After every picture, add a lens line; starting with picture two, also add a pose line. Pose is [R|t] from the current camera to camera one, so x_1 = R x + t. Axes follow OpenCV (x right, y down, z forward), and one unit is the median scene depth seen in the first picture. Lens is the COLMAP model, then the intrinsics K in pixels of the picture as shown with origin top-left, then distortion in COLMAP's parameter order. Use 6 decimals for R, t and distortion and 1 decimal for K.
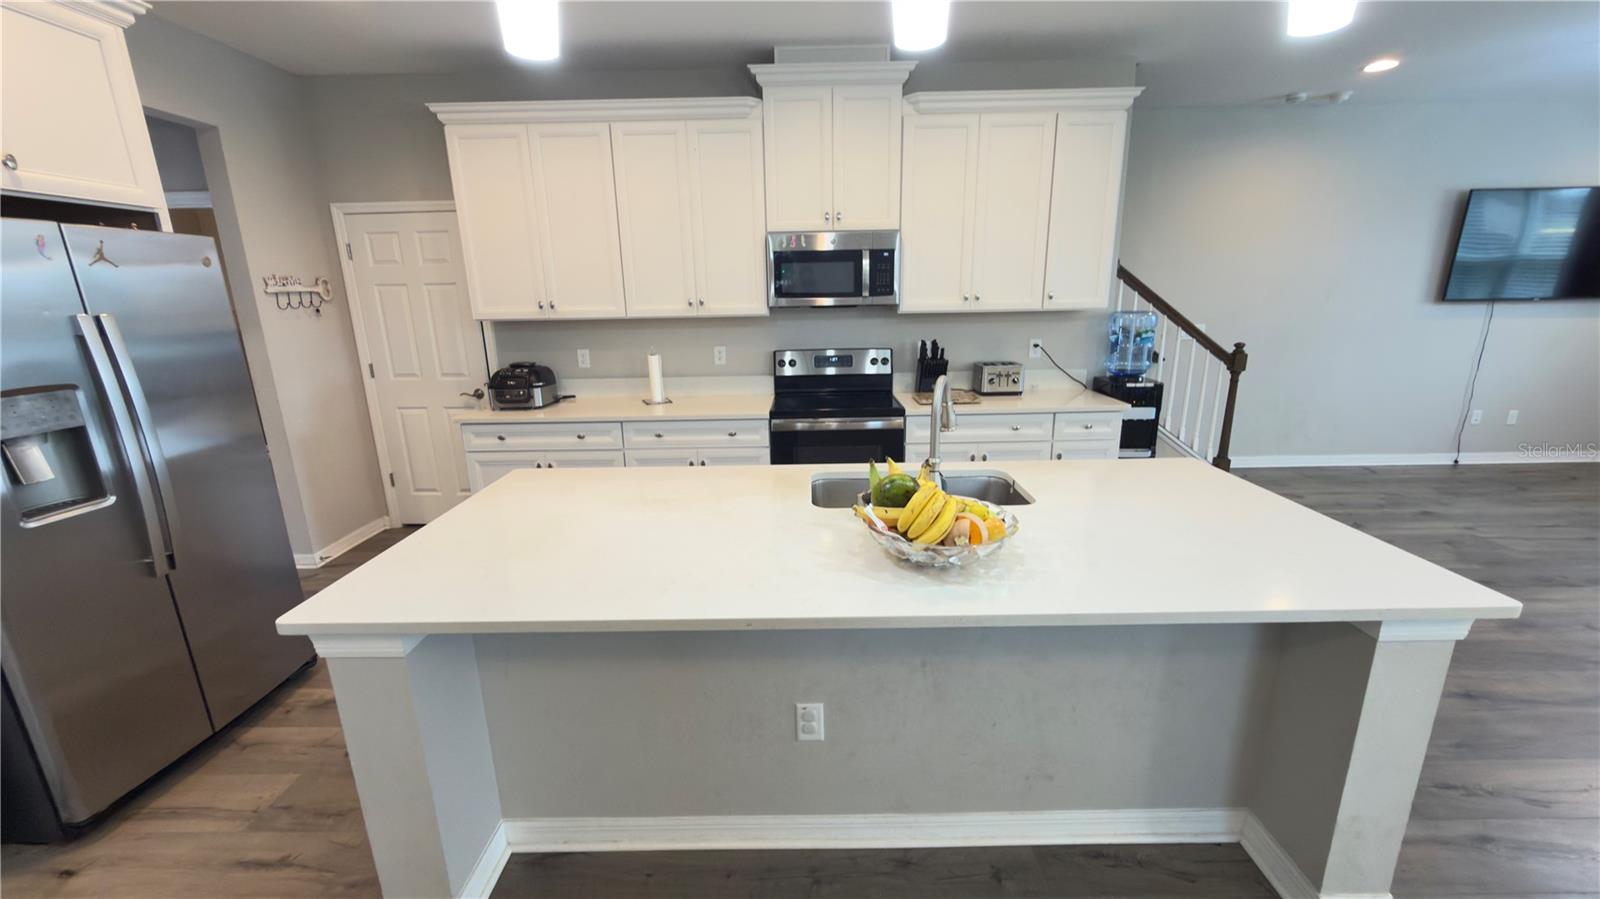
lens RADIAL K [[637.7, 0, 802.0], [0, 637.7, 454.1], [0, 0, 1]] dist [-0.001219, 0.000111]
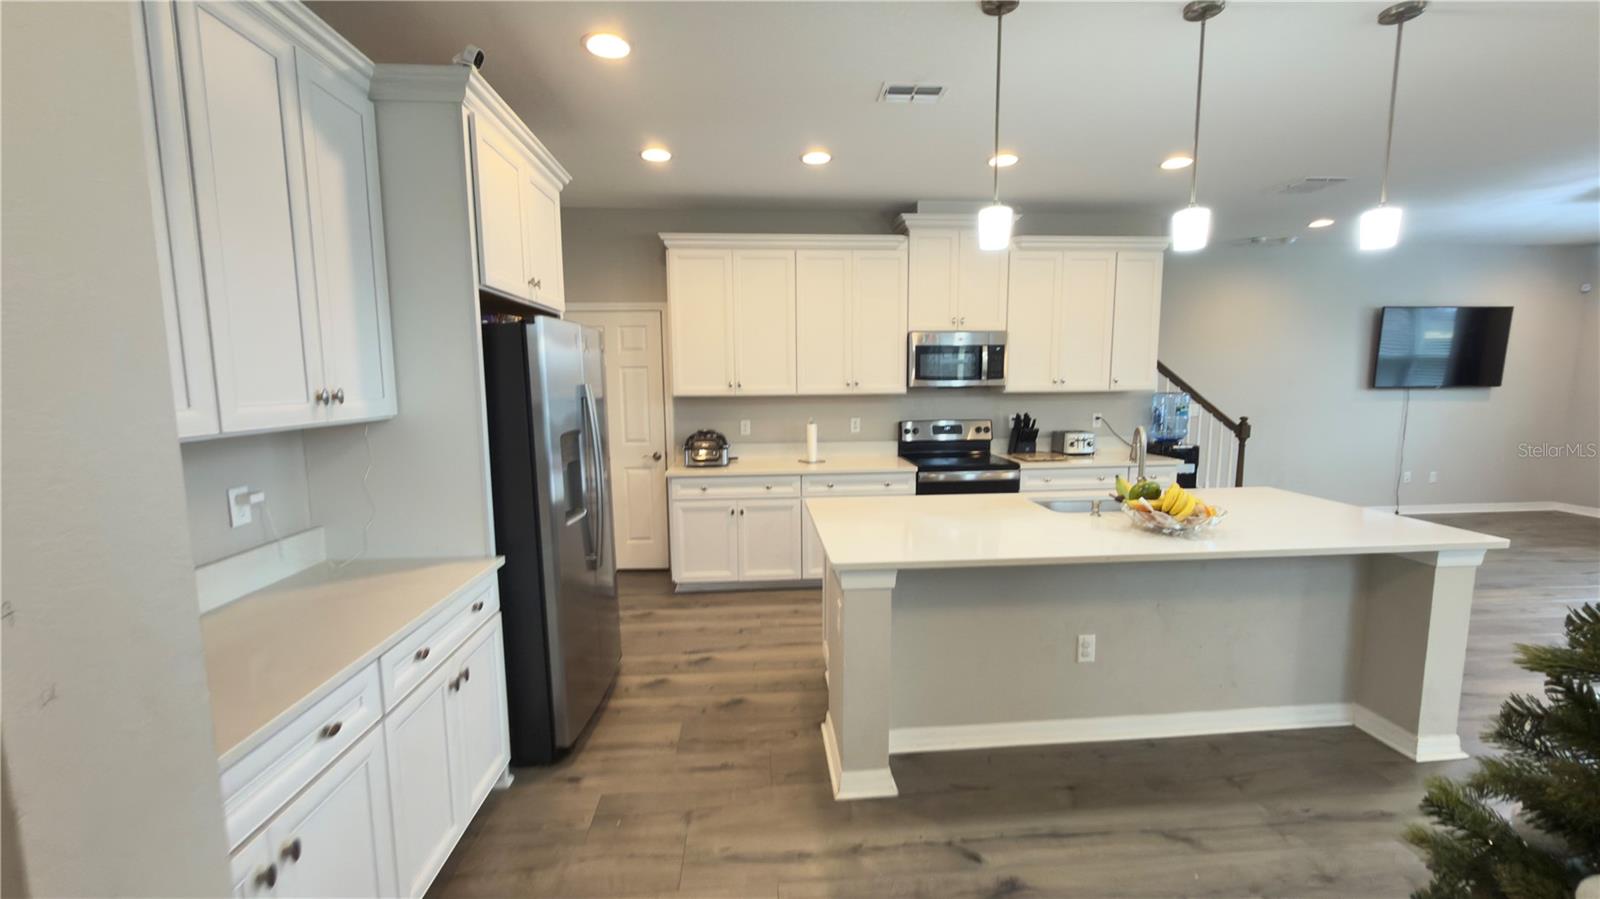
lens RADIAL K [[637.7, 0, 802.0], [0, 637.7, 454.1], [0, 0, 1]] dist [-0.001219, 0.000111]
pose [[0.996365, -0.001685, 0.085167, -0.365846], [0.013065, 0.990997, -0.133243, 0.071372], [-0.084176, 0.133871, 0.987417, -0.233677]]
